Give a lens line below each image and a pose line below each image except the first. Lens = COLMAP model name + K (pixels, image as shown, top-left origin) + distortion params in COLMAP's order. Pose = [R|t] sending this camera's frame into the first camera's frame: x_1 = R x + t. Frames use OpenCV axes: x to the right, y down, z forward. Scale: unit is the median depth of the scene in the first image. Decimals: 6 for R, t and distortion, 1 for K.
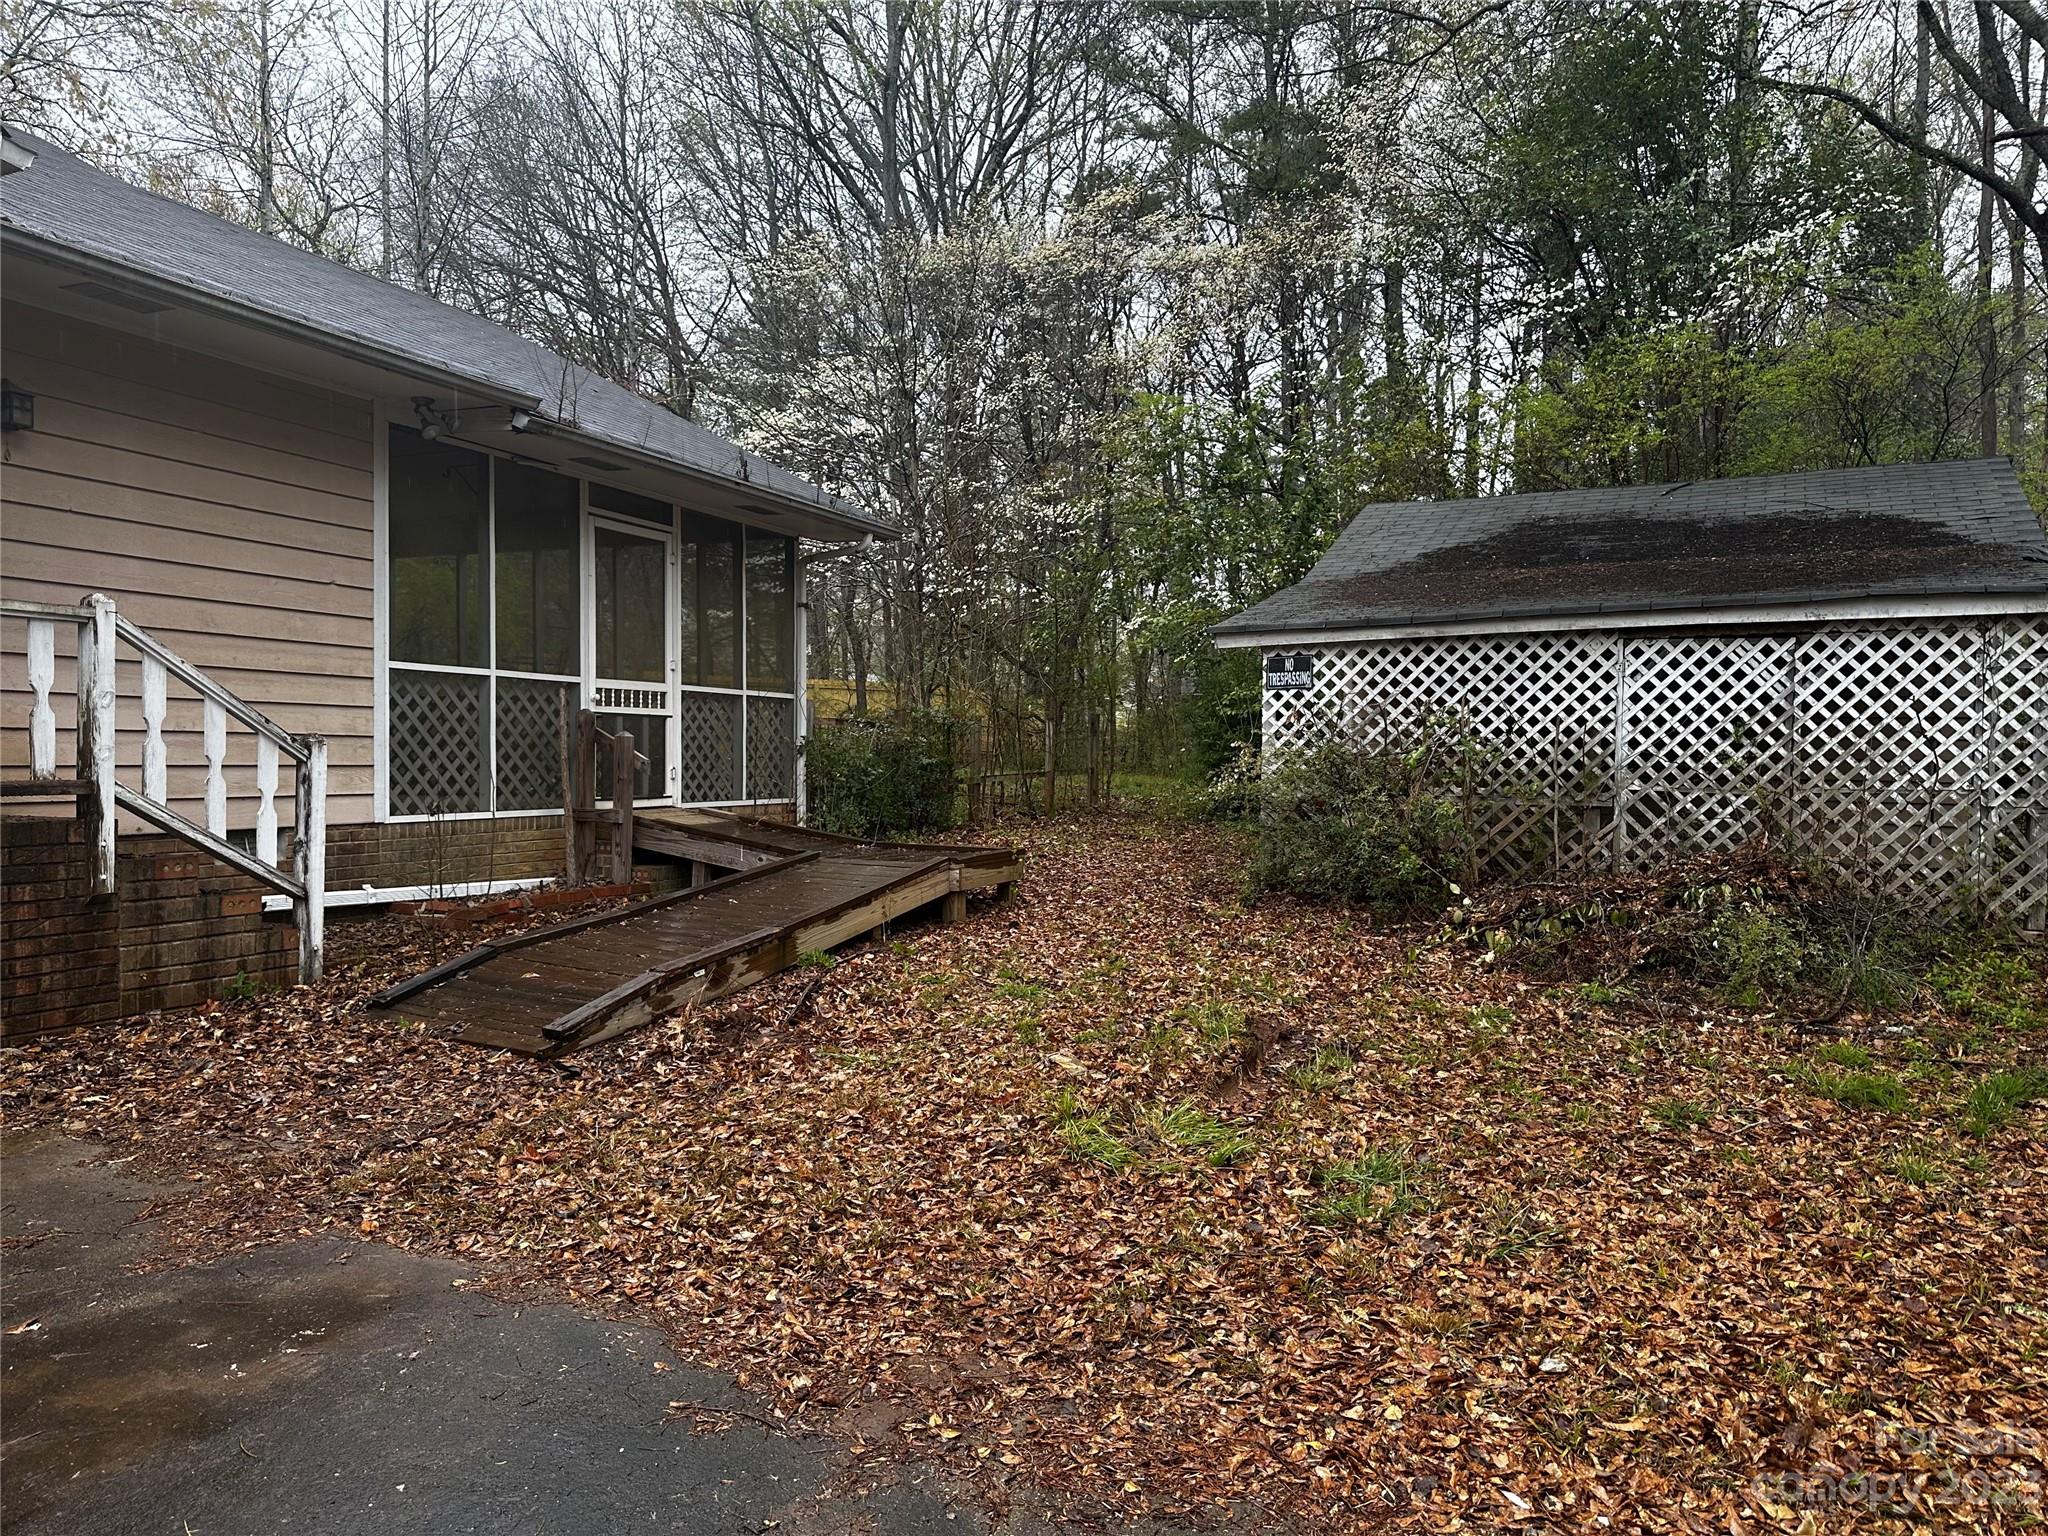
lens RADIAL K [[1381.3, 0, 1024.0], [0, 1381.3, 768.0], [0, 0, 1]] dist [-0.001112, 0.001012]
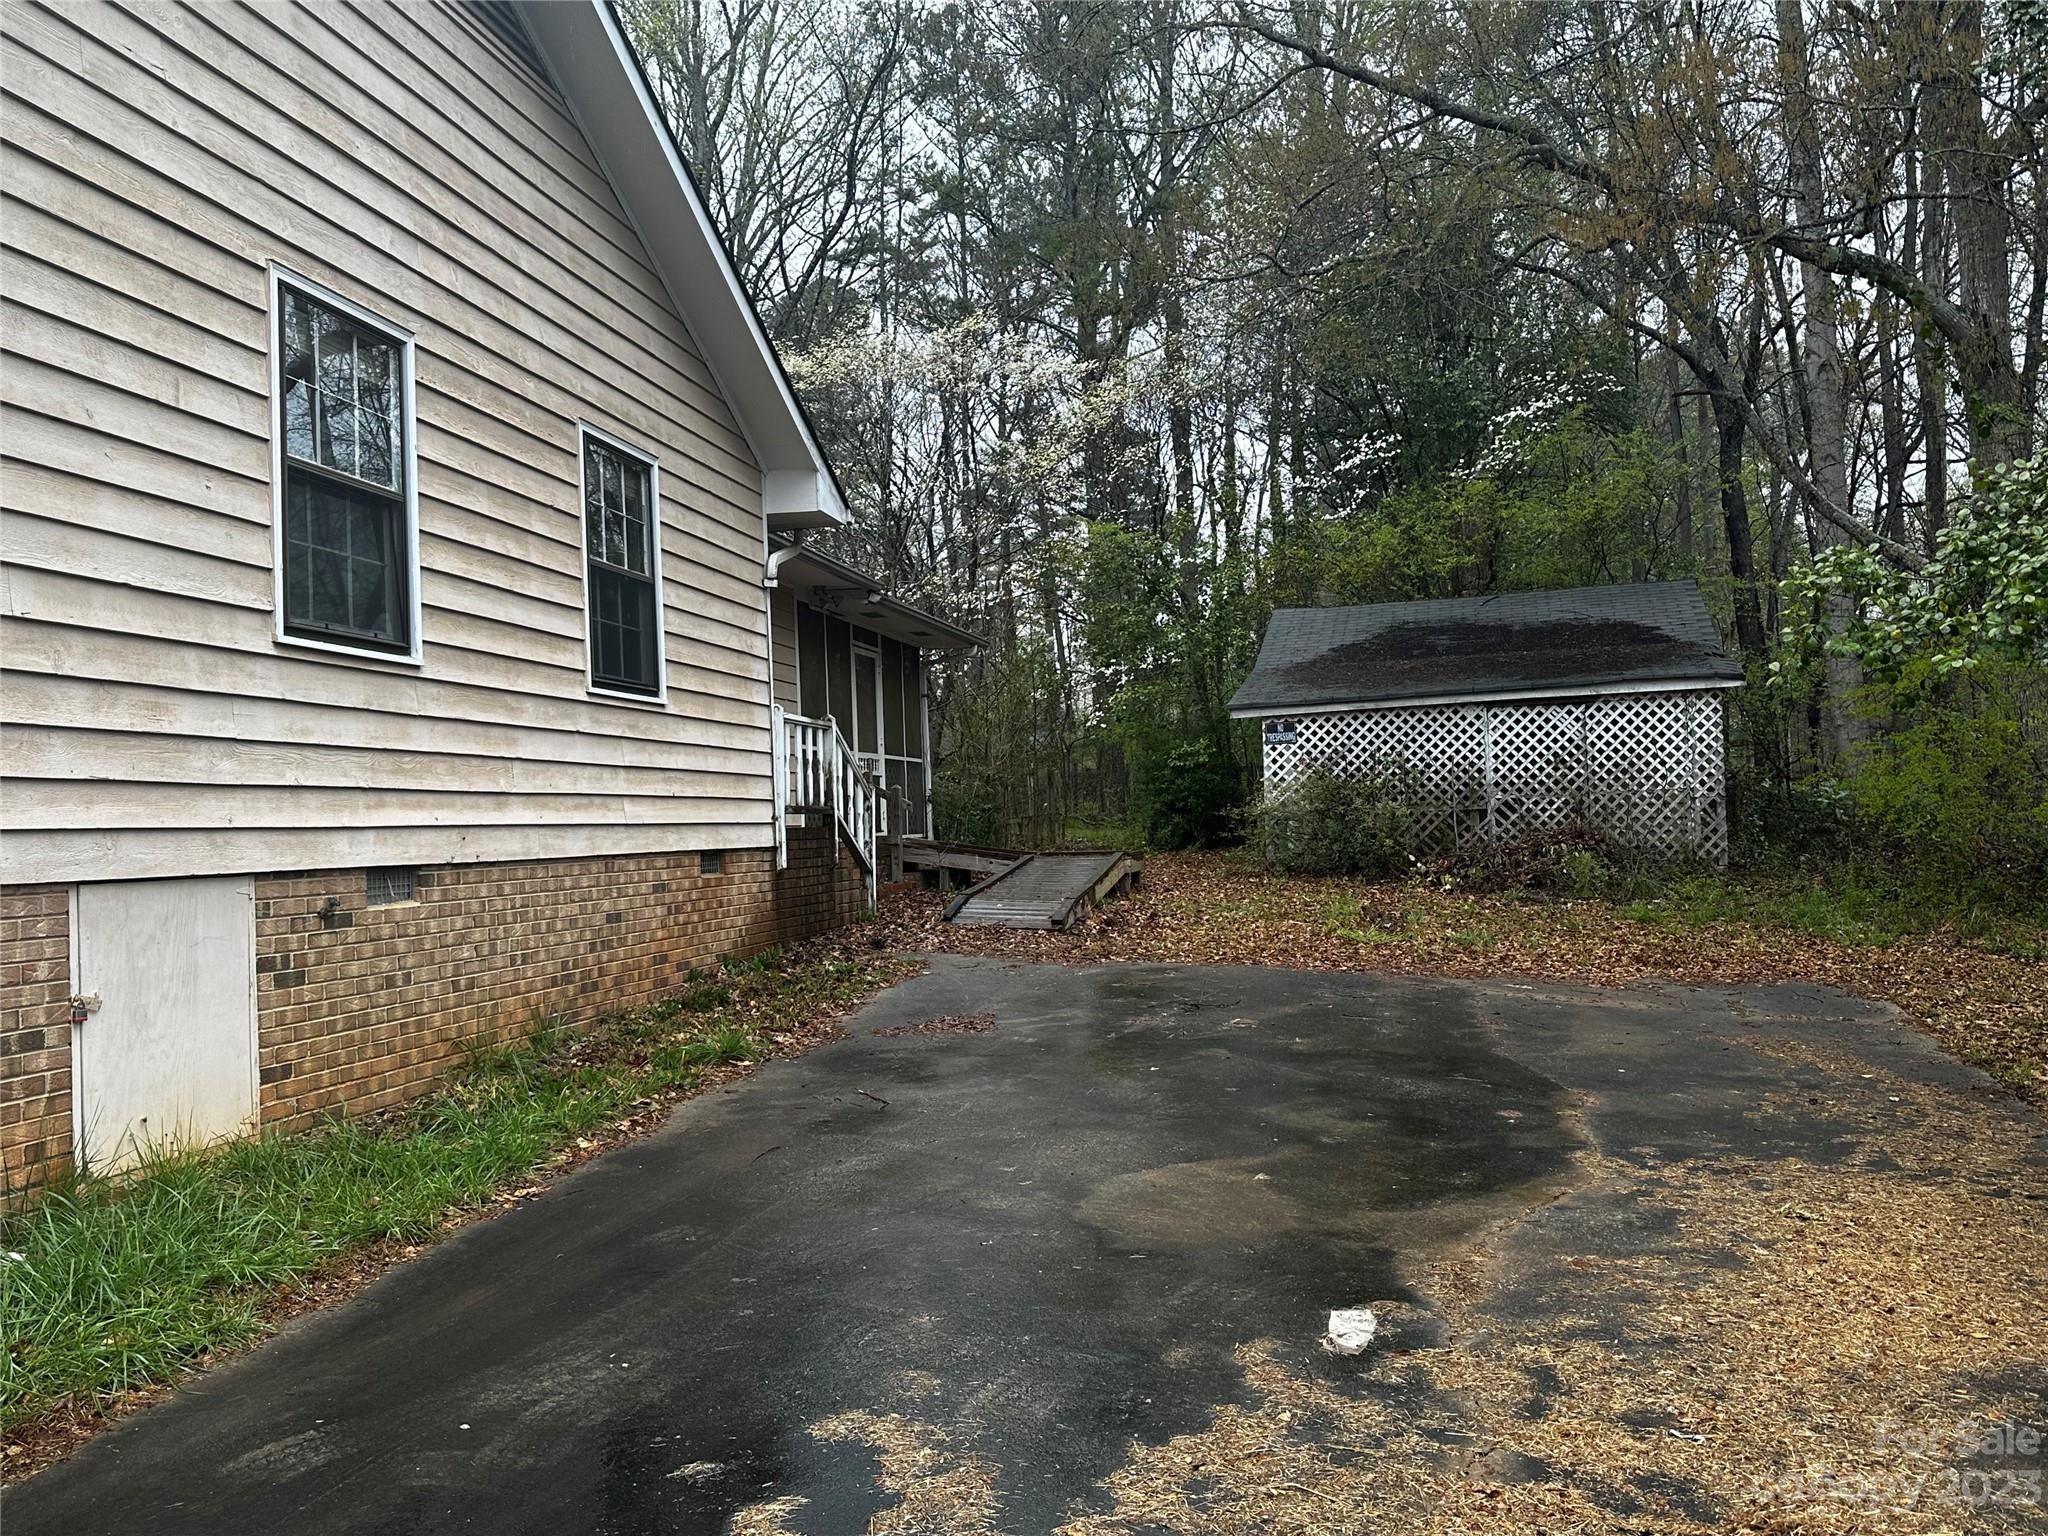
lens RADIAL K [[1683.8, 0, 1024.0], [0, 1683.8, 768.0], [0, 0, 1]] dist [0.140964, -0.000008]
pose [[0.972018, -0.029445, 0.233055, -0.597923], [0.042754, 0.997718, -0.052261, 0.063550], [-0.230984, 0.060763, 0.971058, -0.869548]]
